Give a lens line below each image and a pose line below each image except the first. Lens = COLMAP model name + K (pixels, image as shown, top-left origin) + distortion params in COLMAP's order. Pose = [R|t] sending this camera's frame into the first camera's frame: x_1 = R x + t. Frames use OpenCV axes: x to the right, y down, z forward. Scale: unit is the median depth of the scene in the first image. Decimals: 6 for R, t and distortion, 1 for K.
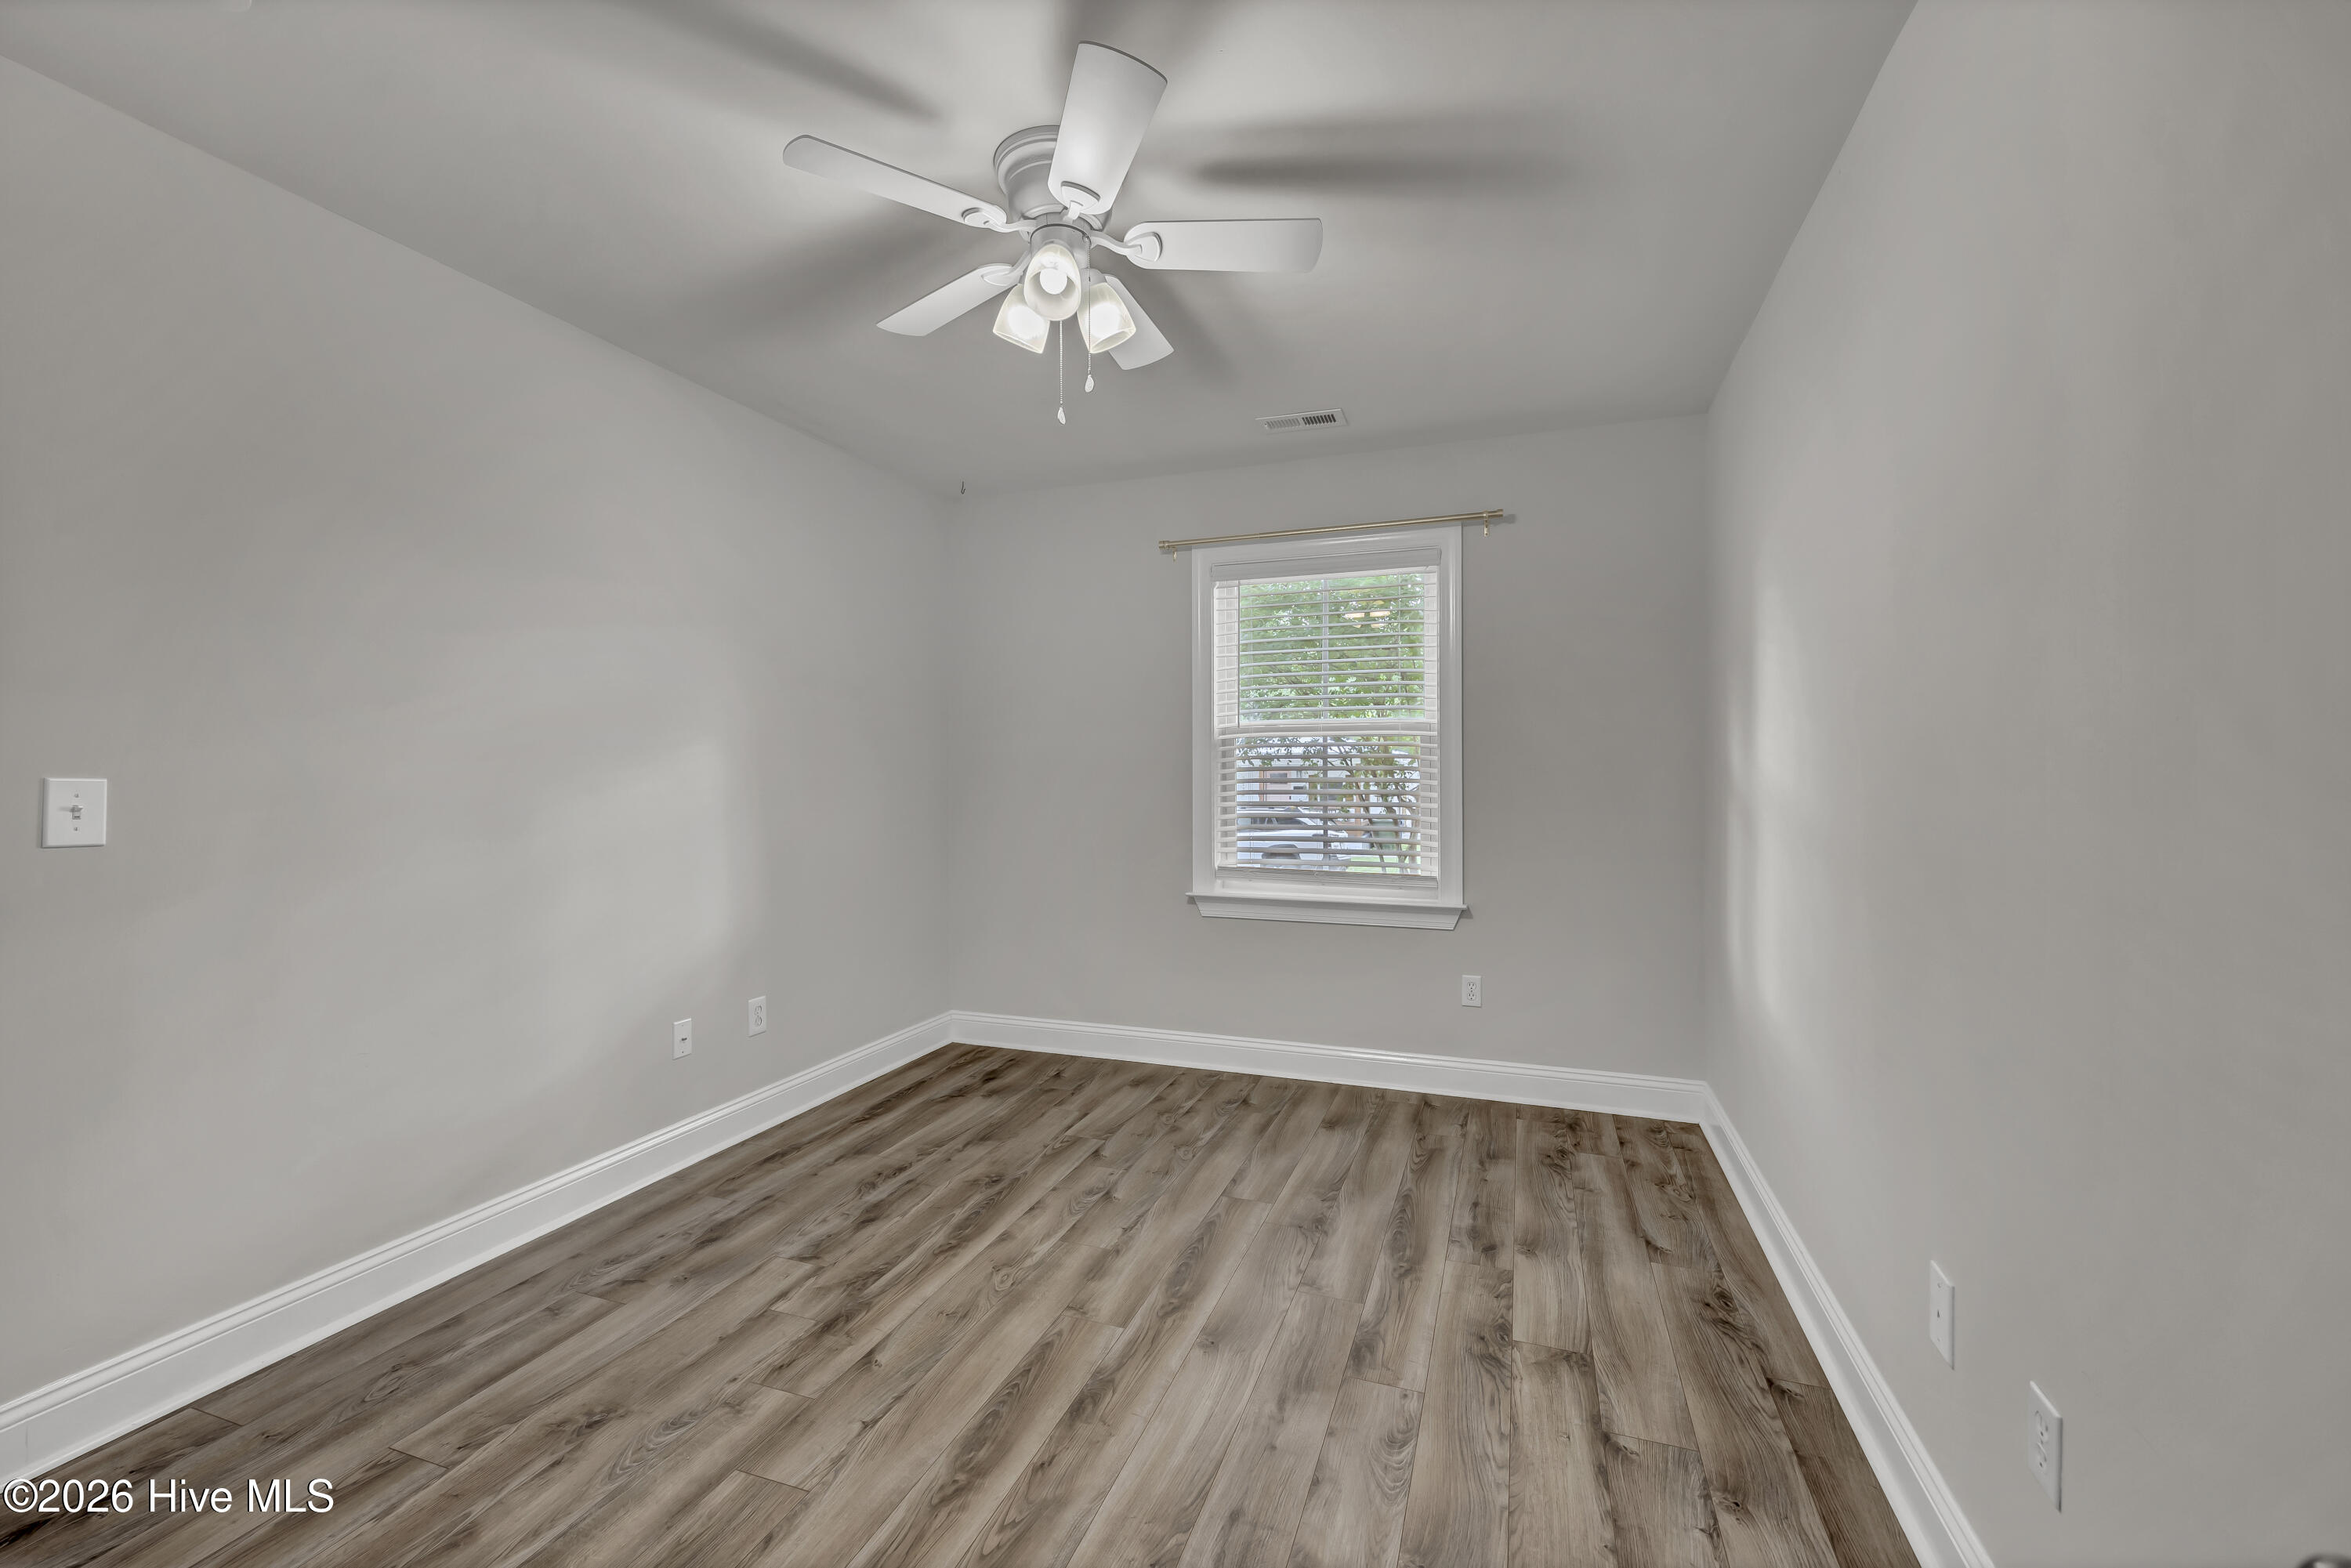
lens RADIAL K [[955.8, 0, 1178.0], [0, 955.8, 777.0], [0, 0, 1]] dist [0.002231, 0.000345]
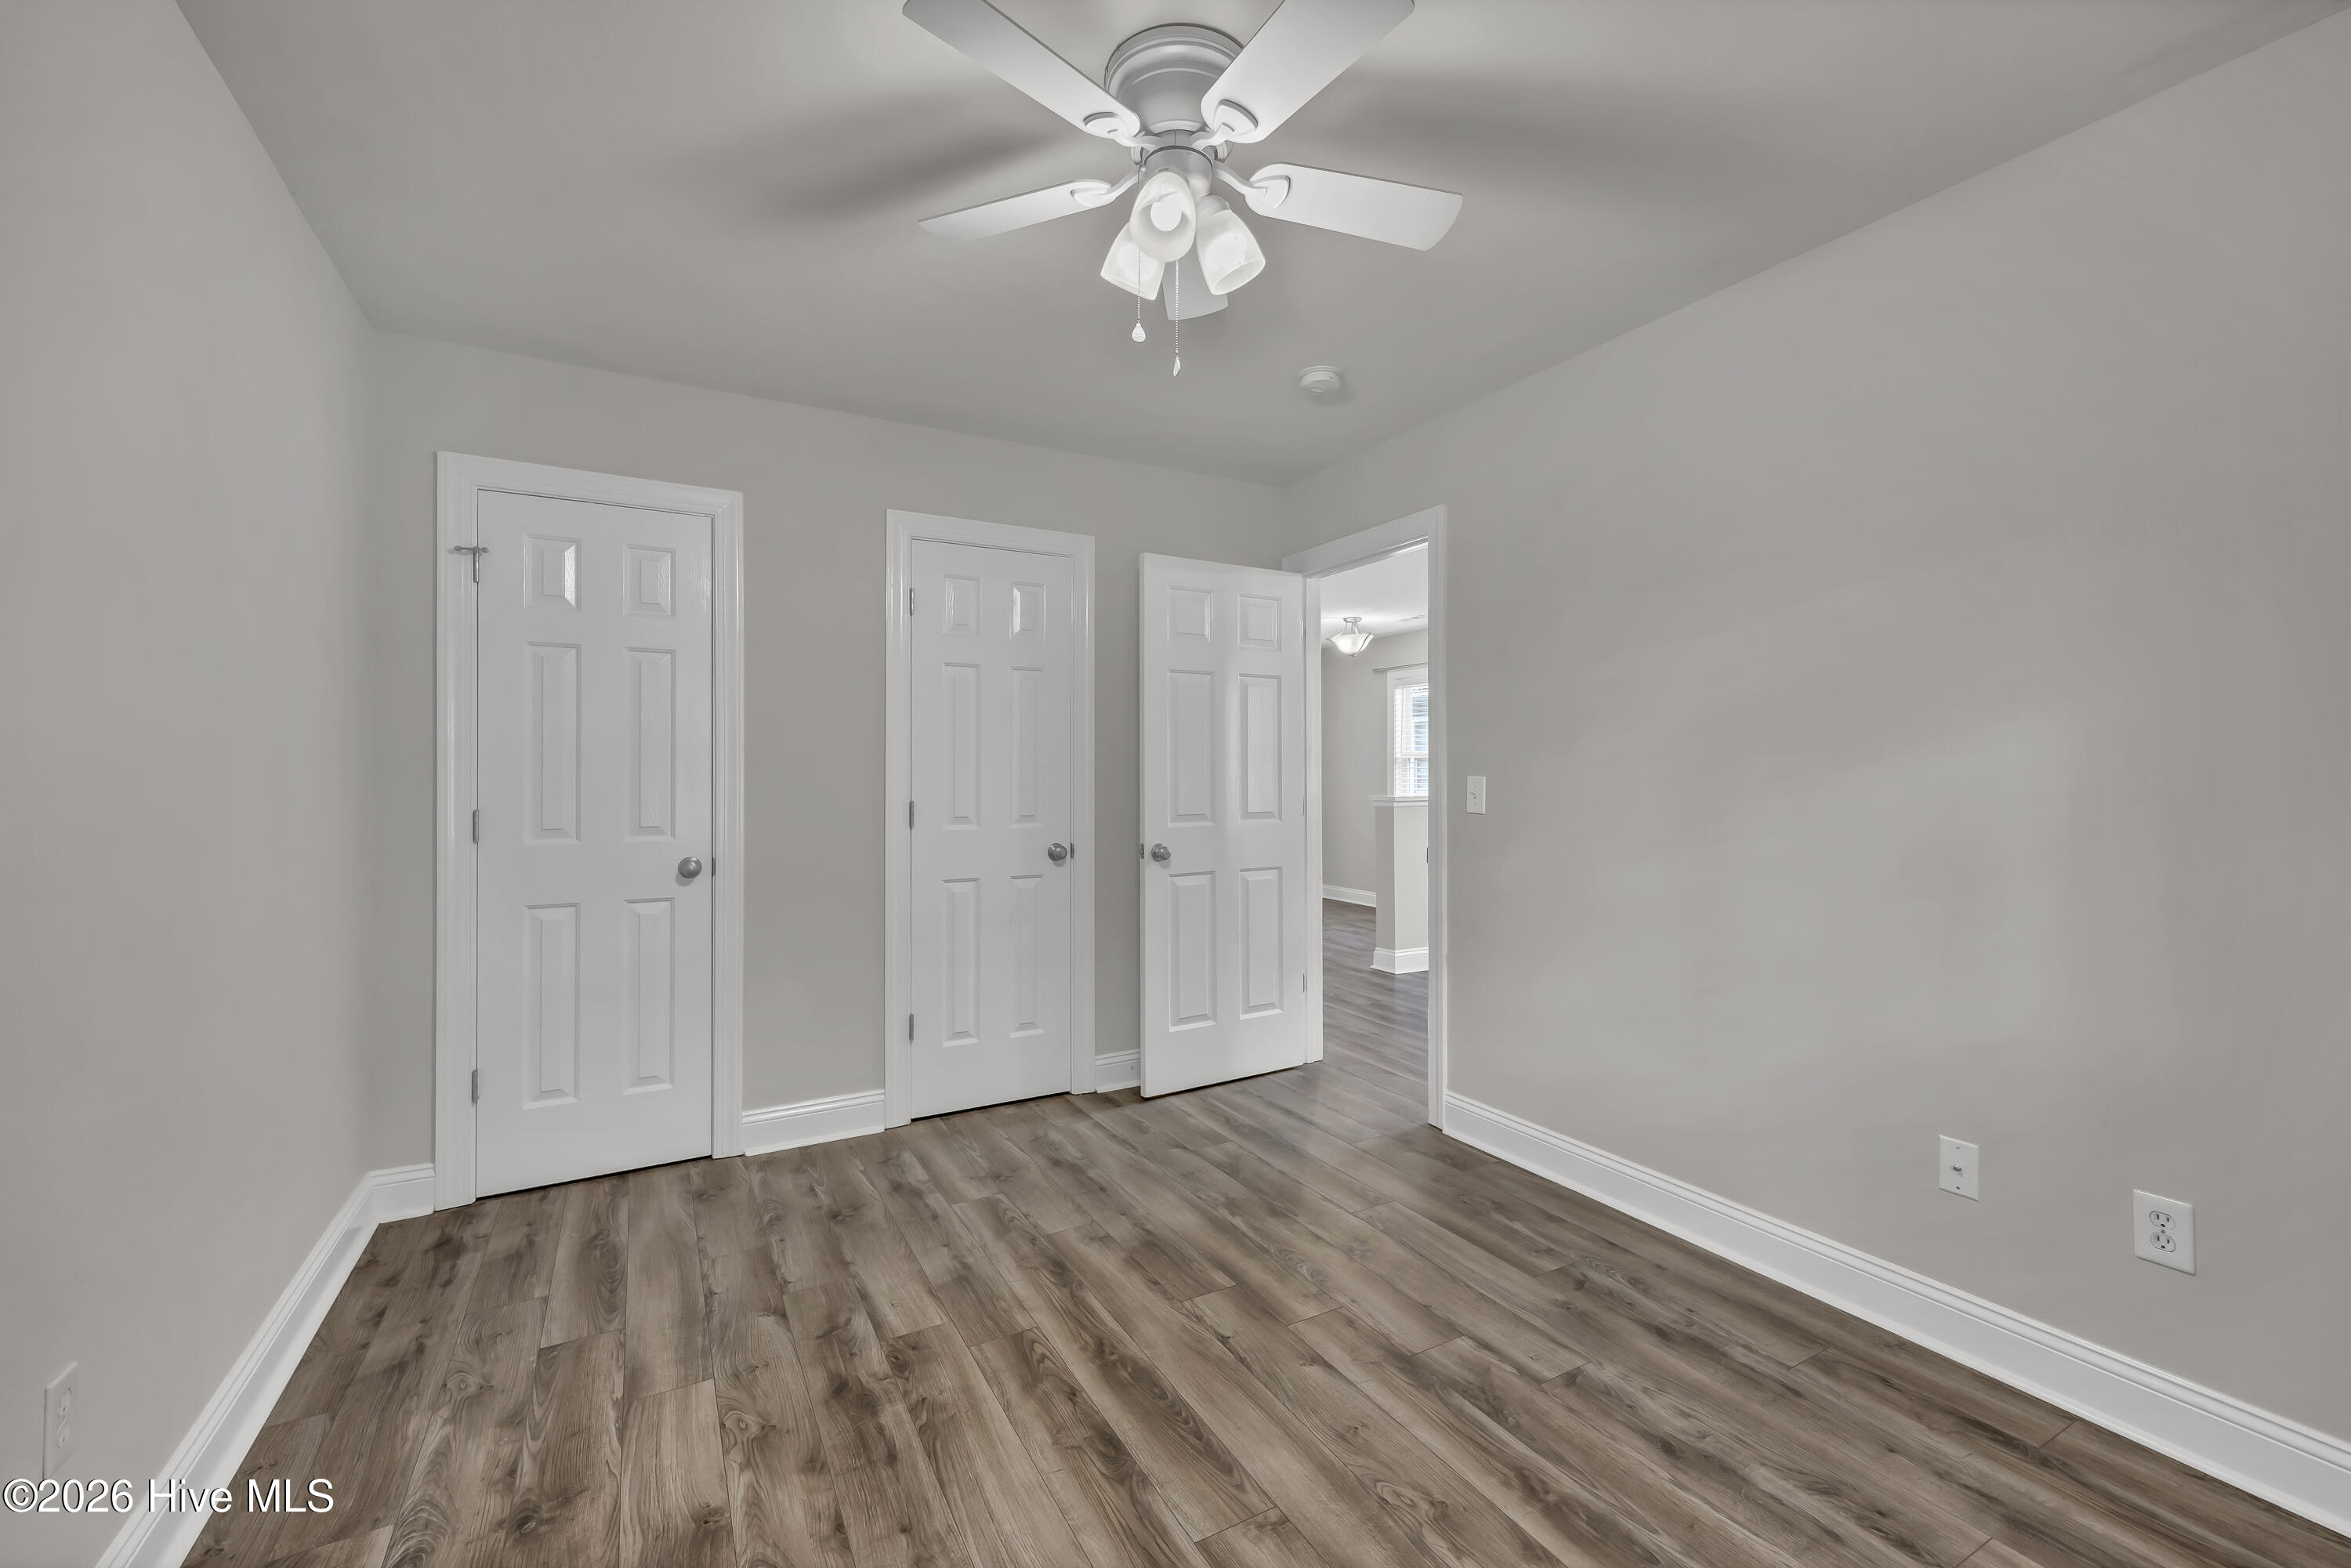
lens RADIAL K [[955.8, 0, 1178.0], [0, 955.8, 777.0], [0, 0, 1]] dist [0.002231, 0.000345]
pose [[-0.654409, 0.005809, -0.756118, 0.414351], [-0.000104, 0.999970, 0.007773, -0.008441], [0.756141, 0.005165, -0.654389, 1.215790]]
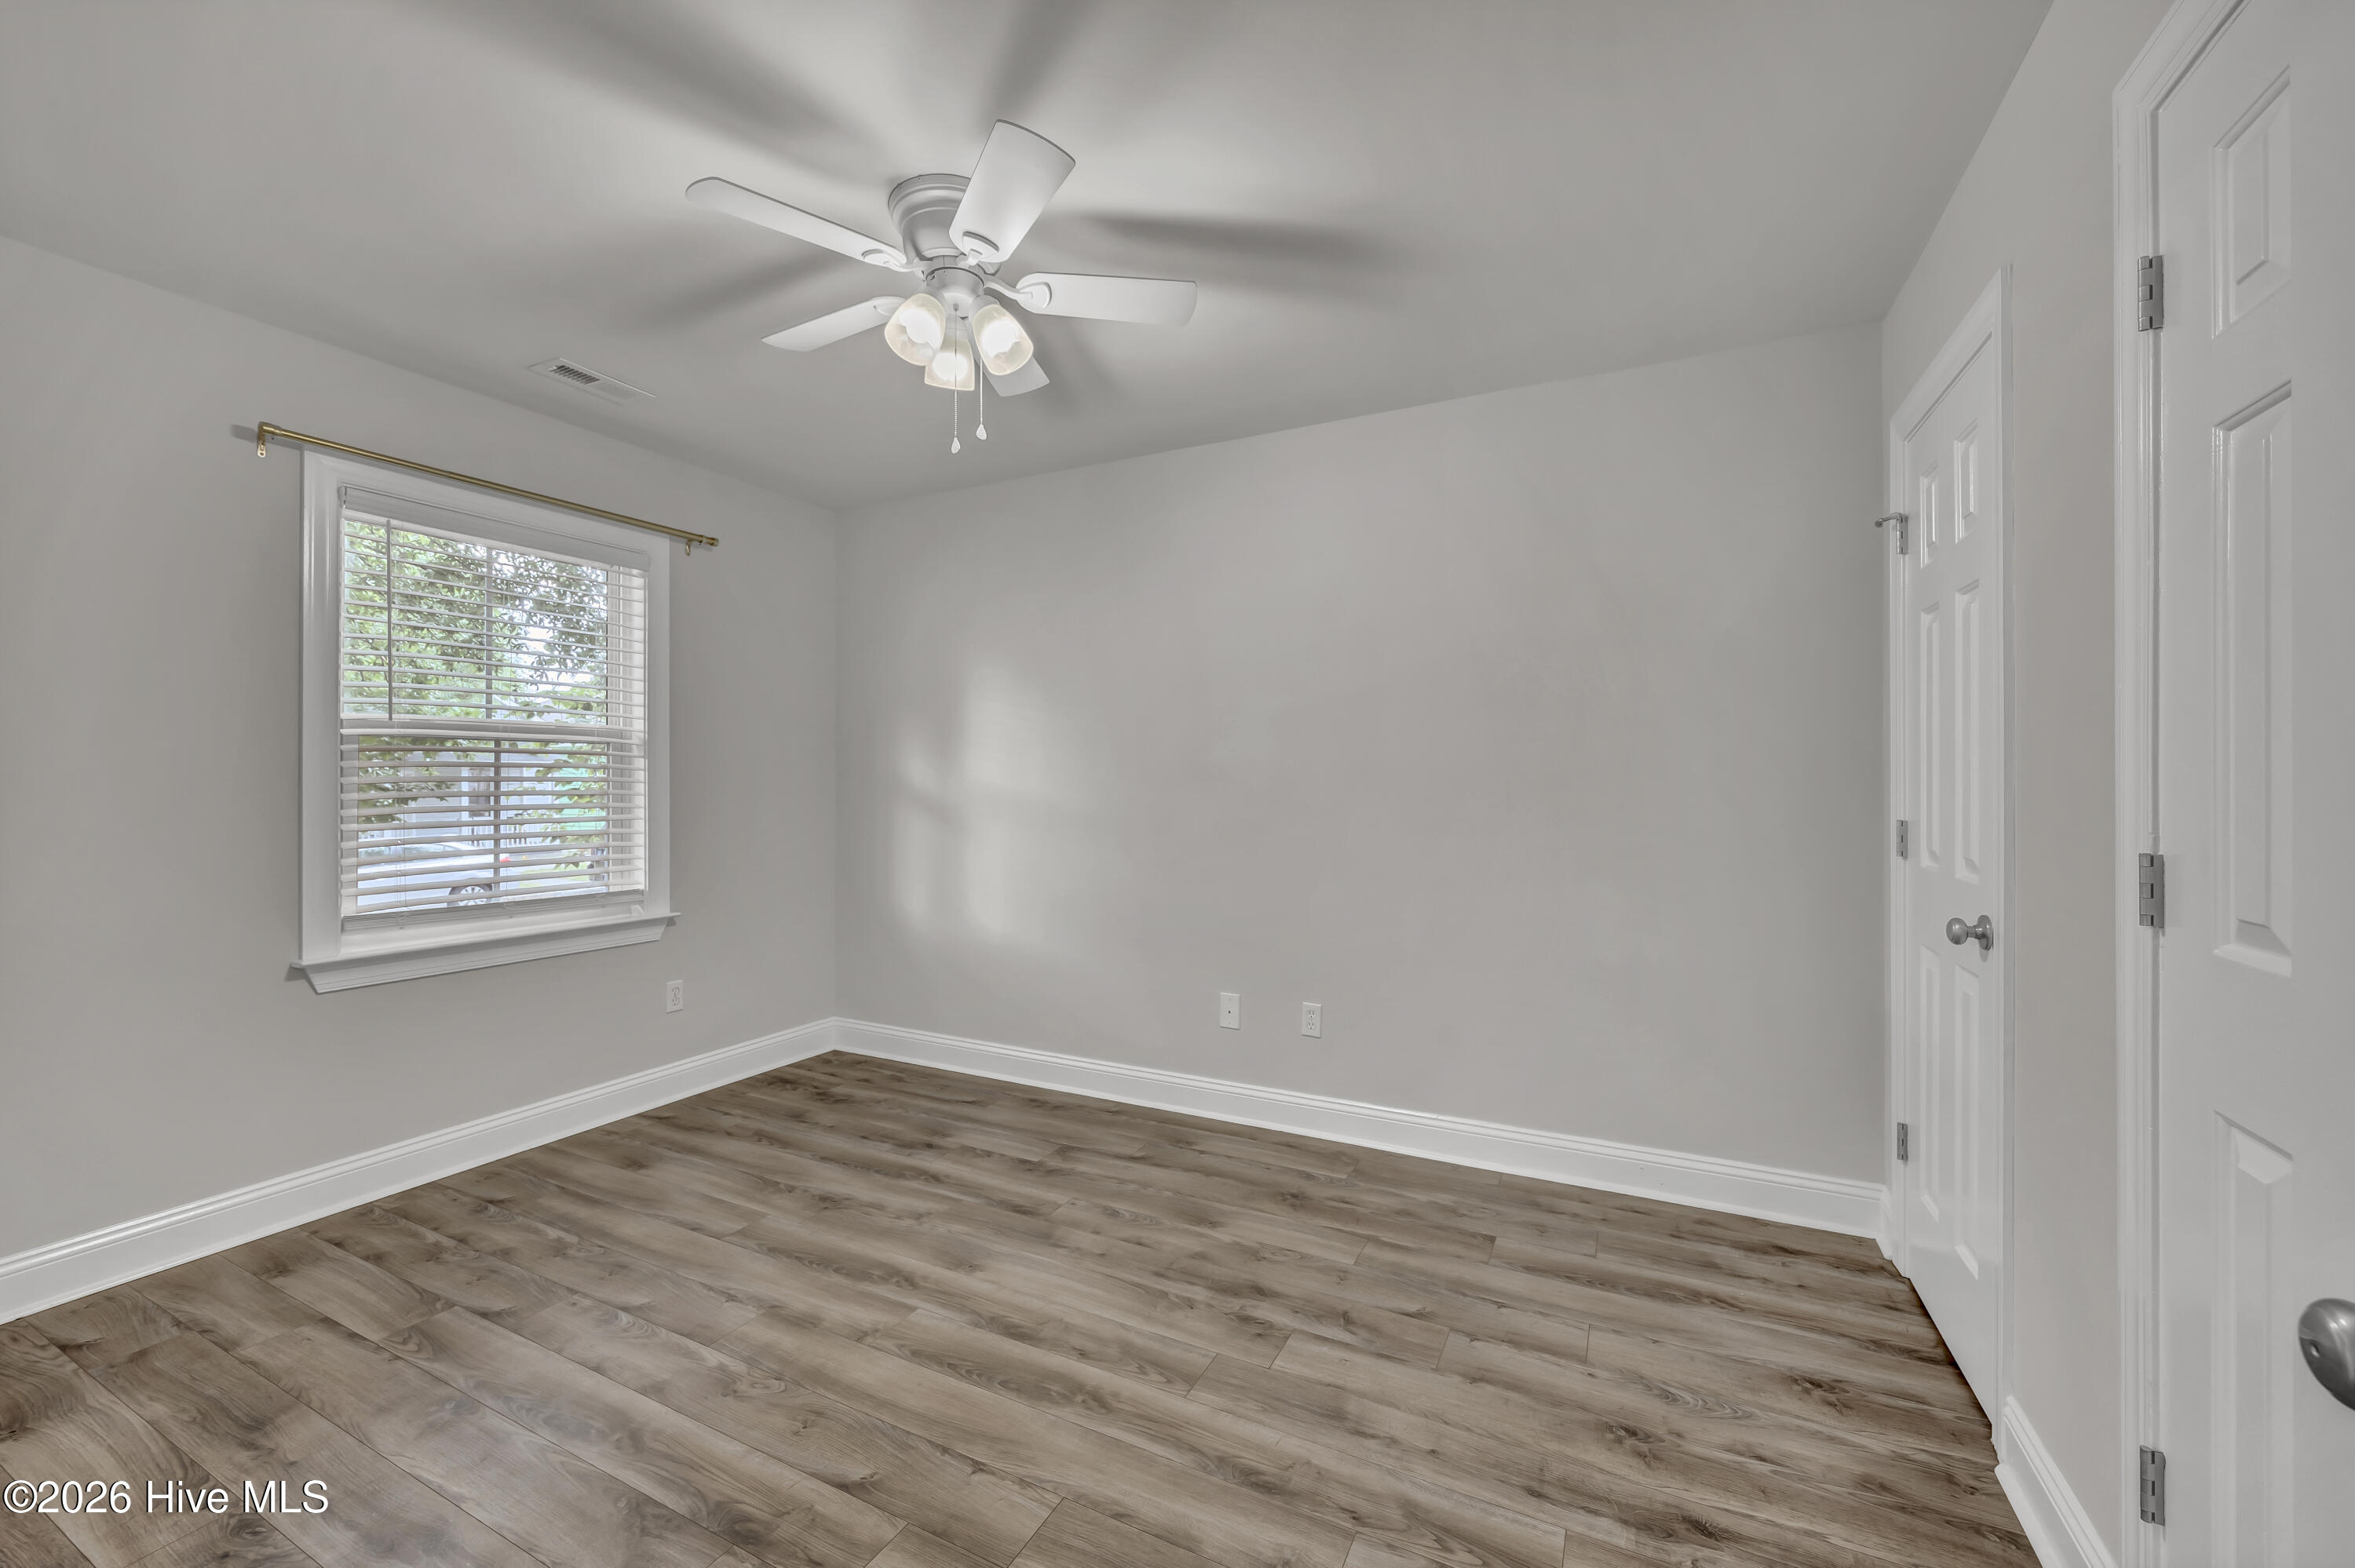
lens RADIAL K [[930.0, 0, 1178.6], [0, 930.0, 775.2], [0, 0, 1]] dist [-0.003401, -0.000025]
pose [[0.124308, 0.005445, 0.992229, -0.863487], [0.005773, 0.999964, -0.006211, -0.002428], [-0.992227, 0.006500, 0.124272, 0.486364]]
